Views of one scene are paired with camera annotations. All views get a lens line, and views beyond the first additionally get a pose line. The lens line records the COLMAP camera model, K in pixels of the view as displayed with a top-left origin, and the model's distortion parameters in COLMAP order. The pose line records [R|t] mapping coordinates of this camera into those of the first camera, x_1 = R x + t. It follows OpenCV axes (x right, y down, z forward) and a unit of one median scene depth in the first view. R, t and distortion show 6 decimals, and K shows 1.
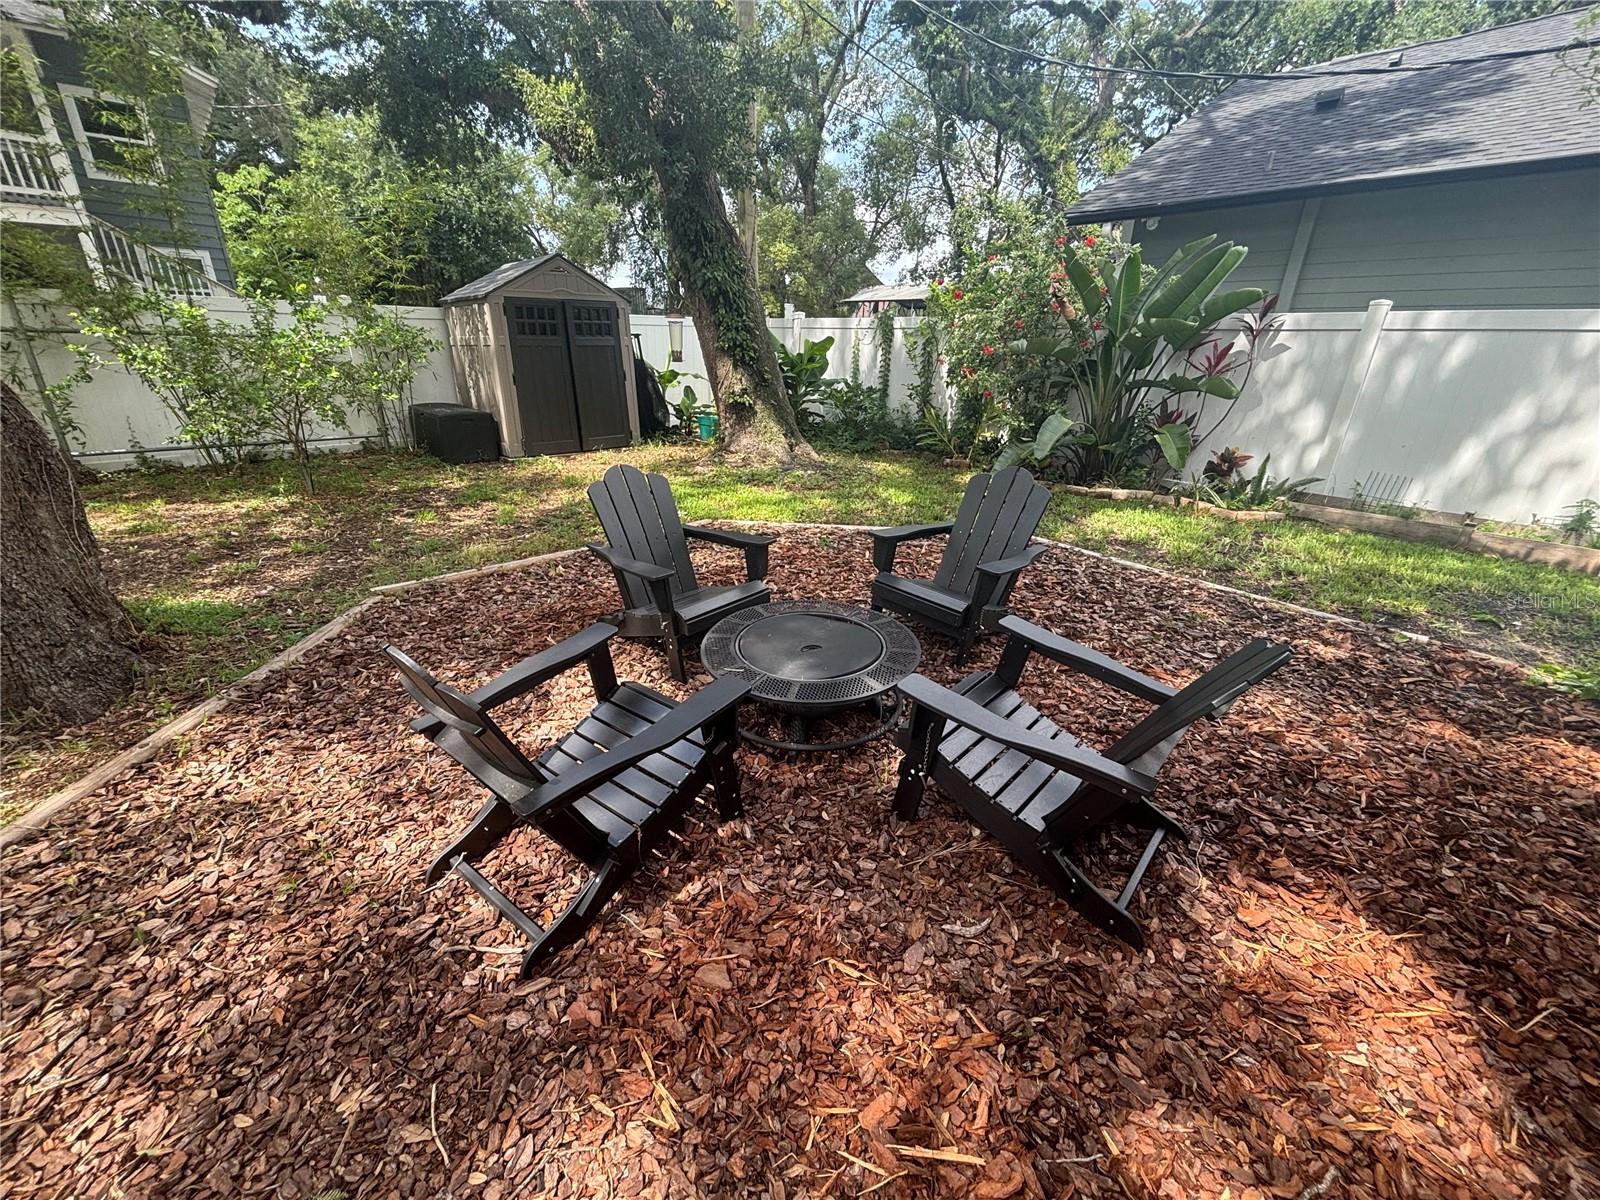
lens RADIAL K [[647.3, 0, 800.0], [0, 647.3, 600.5], [0, 0, 1]] dist [-0.000539, -0.000341]
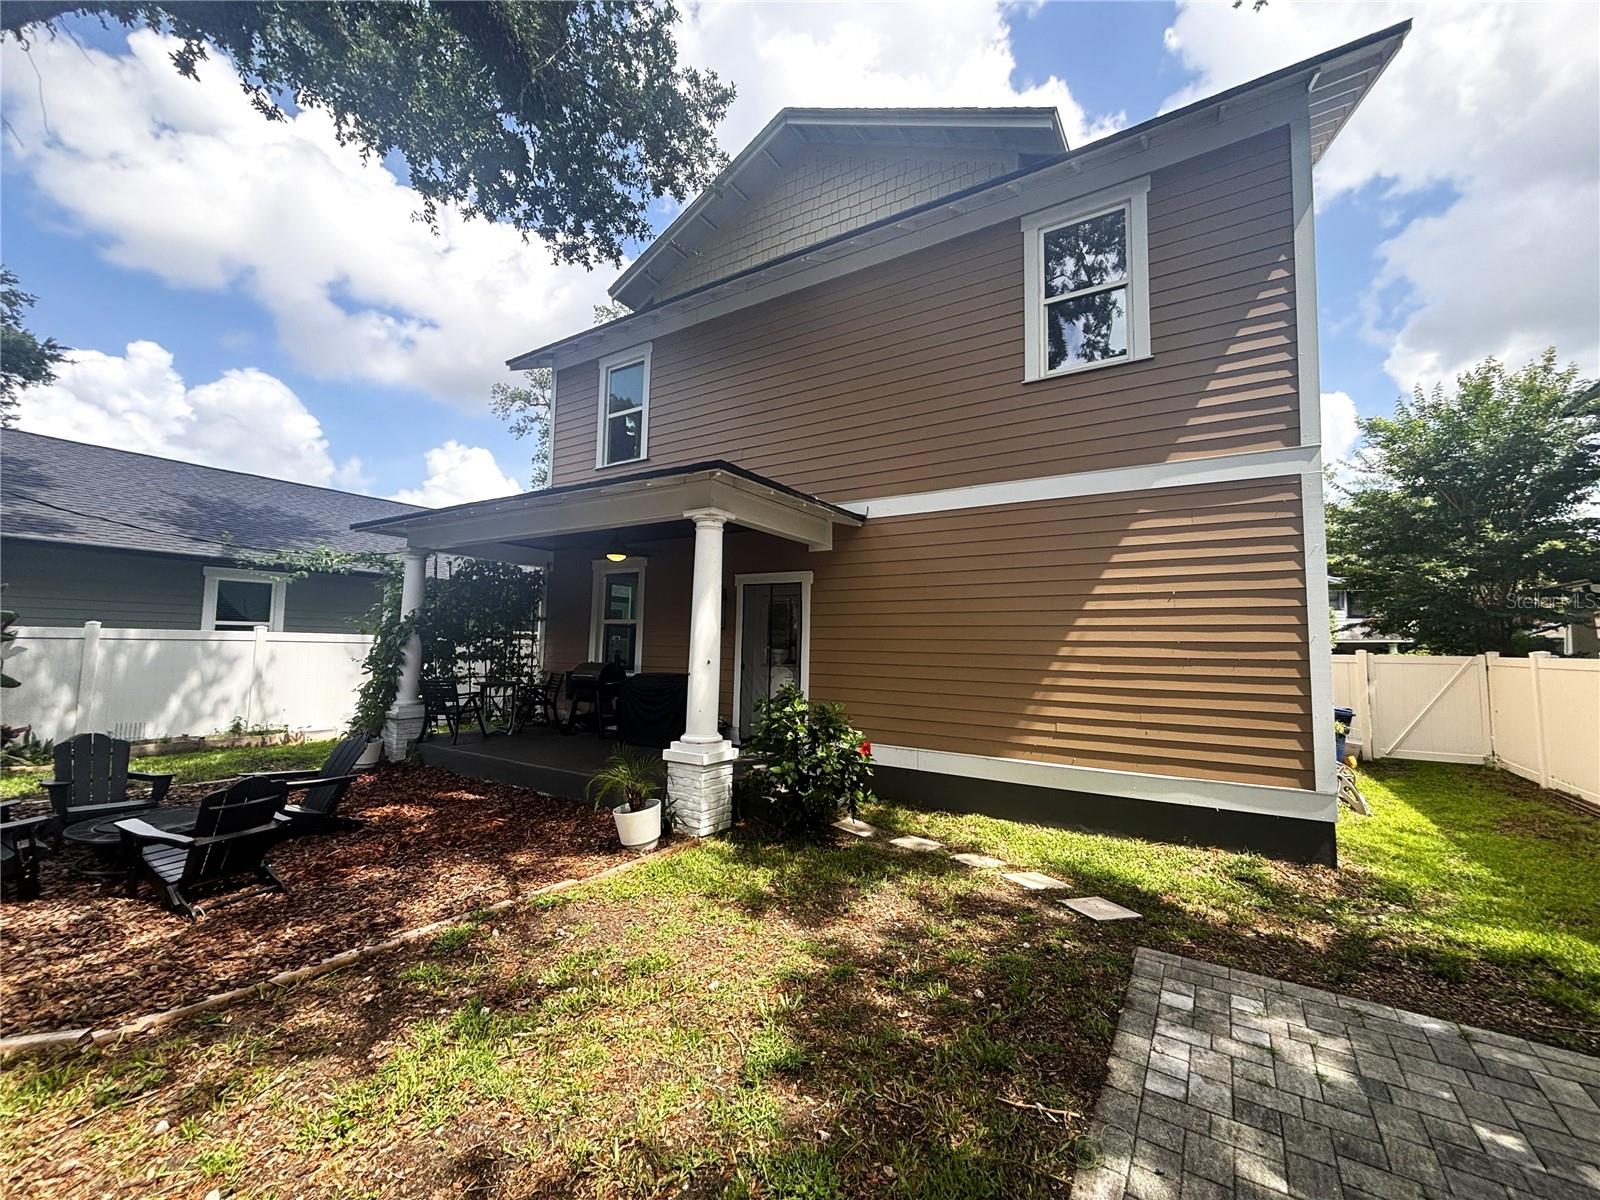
lens RADIAL K [[647.3, 0, 800.0], [0, 647.3, 600.5], [0, 0, 1]] dist [-0.000539, -0.000341]
pose [[-0.245447, 0.035452, 0.968761, -0.734066], [0.338889, 0.939417, 0.051484, 0.001505], [-0.908246, 0.340939, -0.242591, -0.152556]]
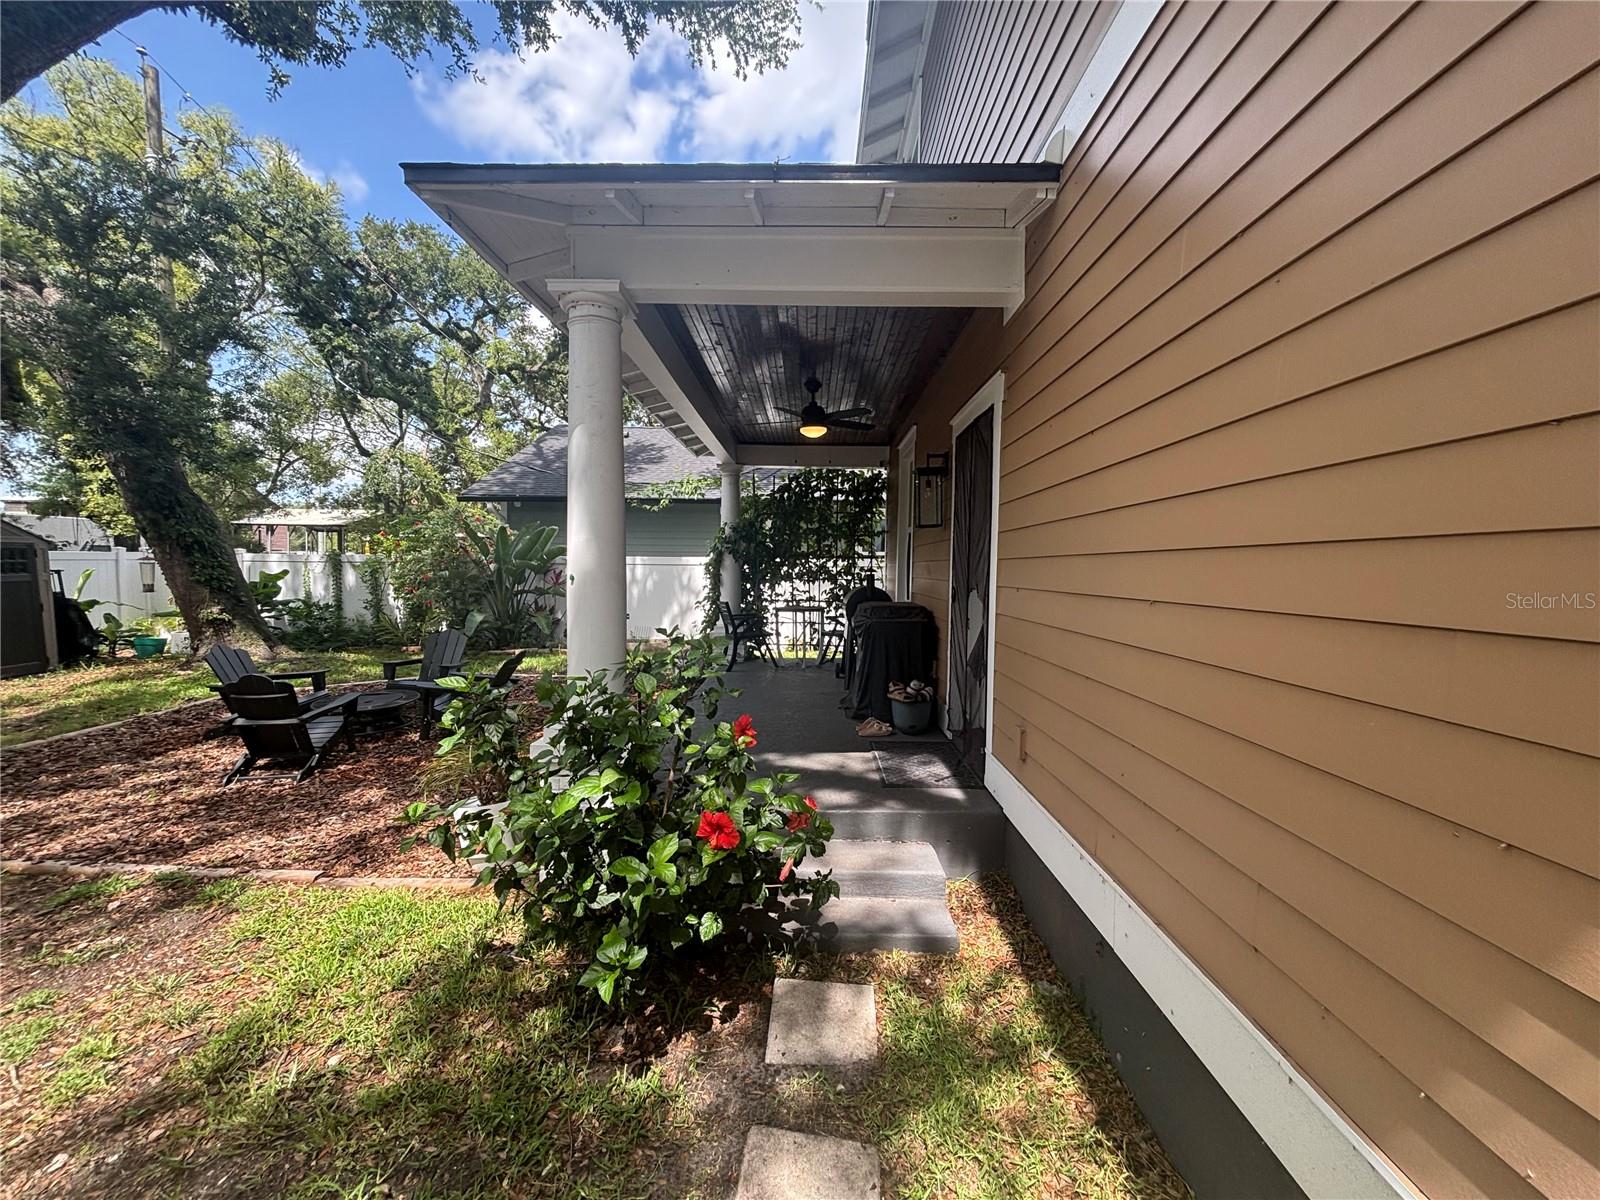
lens RADIAL K [[647.3, 0, 800.0], [0, 647.3, 600.5], [0, 0, 1]] dist [-0.000539, -0.000341]
pose [[0.695089, -0.054701, 0.716839, -0.177130], [0.274274, 0.941863, -0.194080, 0.196130], [-0.664549, 0.331513, 0.669682, -0.560119]]
